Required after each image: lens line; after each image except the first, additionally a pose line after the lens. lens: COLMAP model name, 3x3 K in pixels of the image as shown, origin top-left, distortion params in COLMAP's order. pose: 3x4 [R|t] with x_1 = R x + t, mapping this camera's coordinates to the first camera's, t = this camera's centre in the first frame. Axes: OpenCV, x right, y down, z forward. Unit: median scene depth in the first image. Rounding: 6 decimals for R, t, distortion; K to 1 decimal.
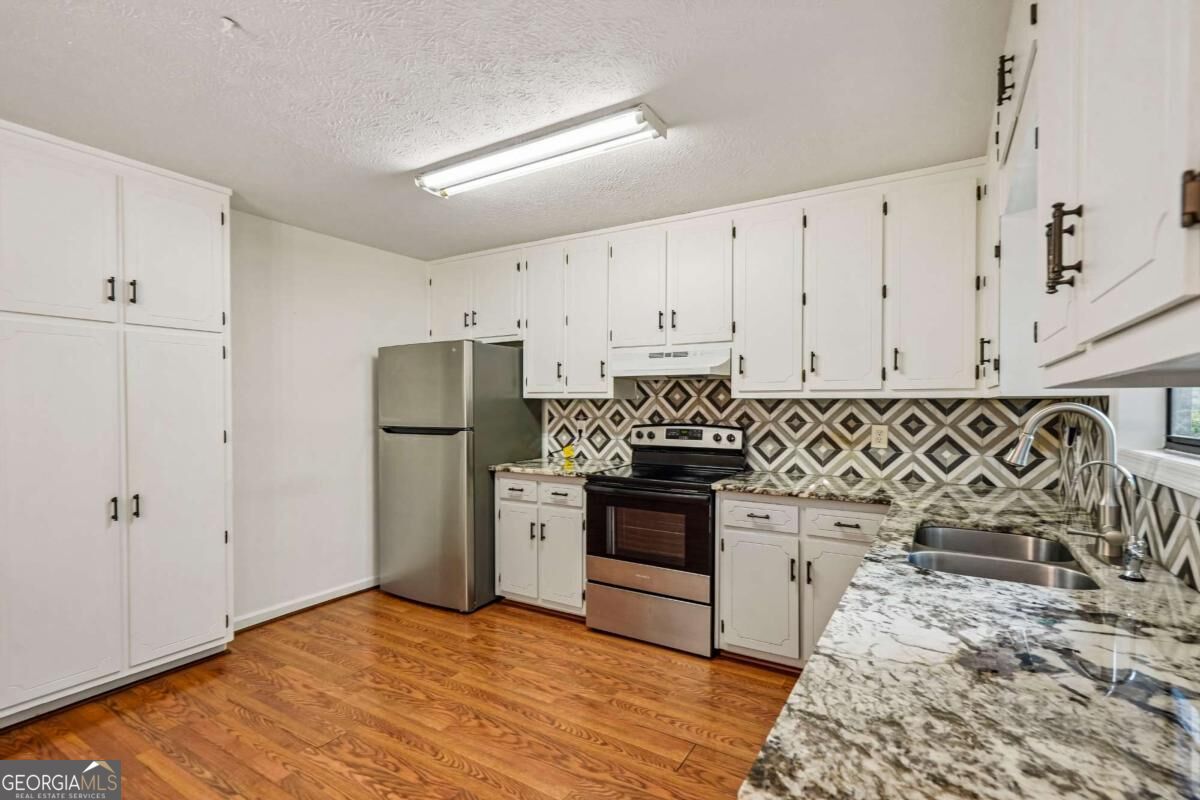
lens RADIAL K [[557.4, 0, 599.3], [0, 557.4, 413.0], [0, 0, 1]] dist [-0.000347, 0.000358]
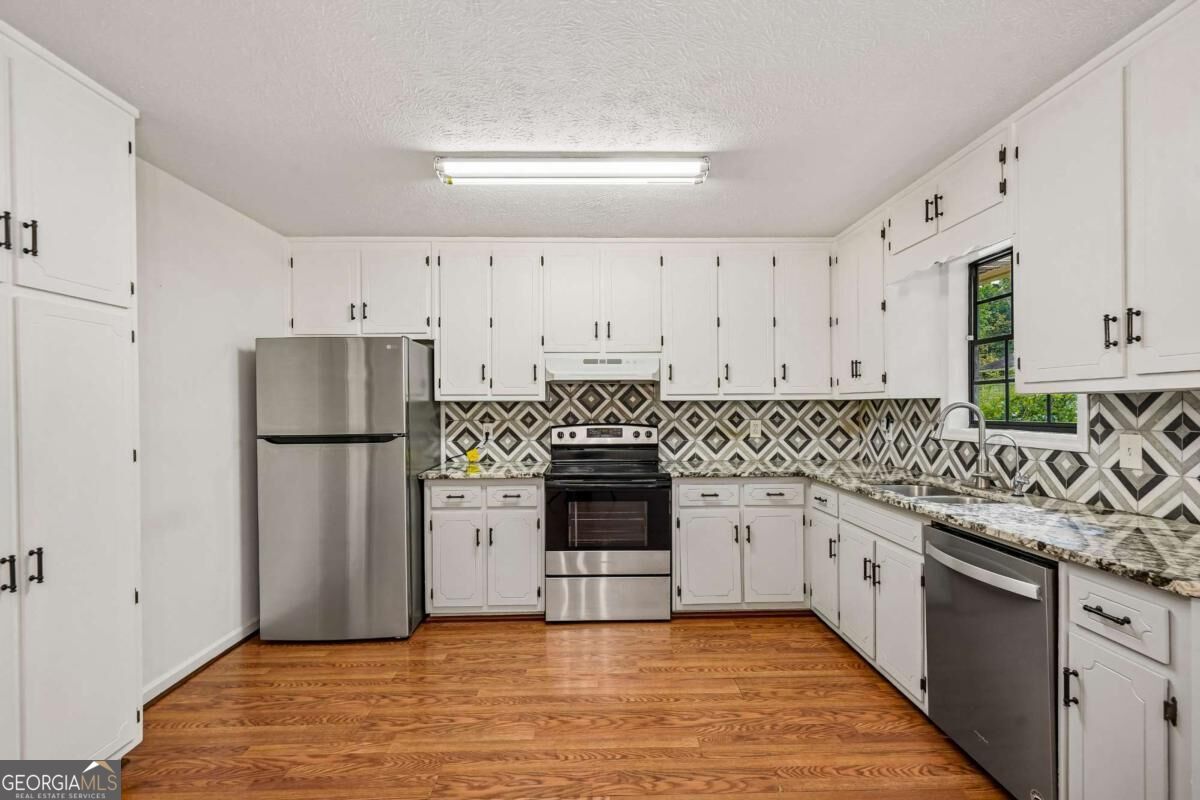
lens RADIAL K [[555.9, 0, 599.2], [0, 555.9, 409.3], [0, 0, 1]] dist [-0.000495, 0.001539]
pose [[0.842038, -0.009637, 0.539331, -0.485553], [0.016716, 0.999826, -0.008232, 0.000188], [-0.539158, 0.015947, 0.842053, 0.071959]]
